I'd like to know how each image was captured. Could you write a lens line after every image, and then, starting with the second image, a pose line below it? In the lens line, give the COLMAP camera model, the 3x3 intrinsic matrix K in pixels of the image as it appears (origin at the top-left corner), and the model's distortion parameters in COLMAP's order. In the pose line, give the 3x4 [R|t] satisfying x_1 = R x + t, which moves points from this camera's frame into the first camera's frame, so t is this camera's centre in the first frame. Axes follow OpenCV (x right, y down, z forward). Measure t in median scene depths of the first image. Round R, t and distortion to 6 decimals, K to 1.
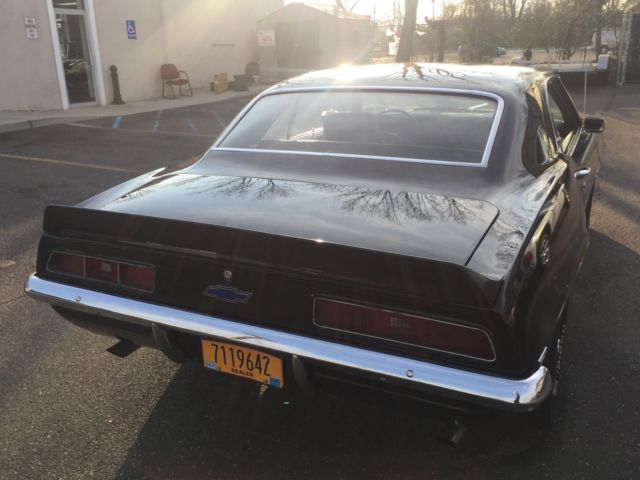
lens RADIAL K [[571.6, 0, 321.3], [0, 571.6, 236.2], [0, 0, 1]] dist [0.072960, -0.135907]
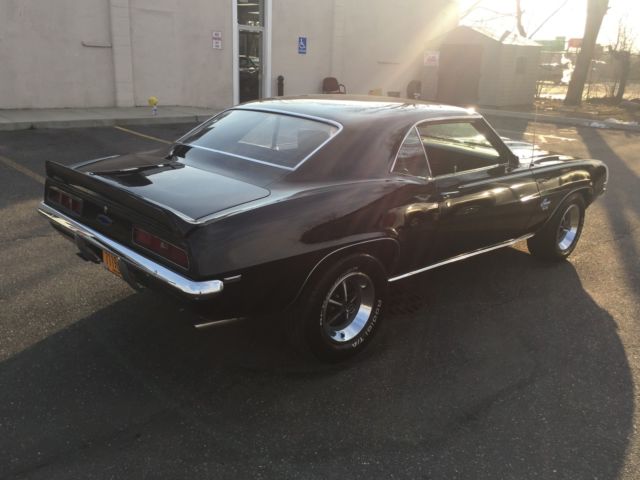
lens RADIAL K [[571.6, 0, 321.3], [0, 571.6, 236.2], [0, 0, 1]] dist [0.072960, -0.135907]
pose [[0.938845, 0.155130, -0.307416, 0.122886], [-0.162149, 0.986762, 0.002743, 0.004562], [0.303772, 0.047272, 0.951571, -0.055732]]
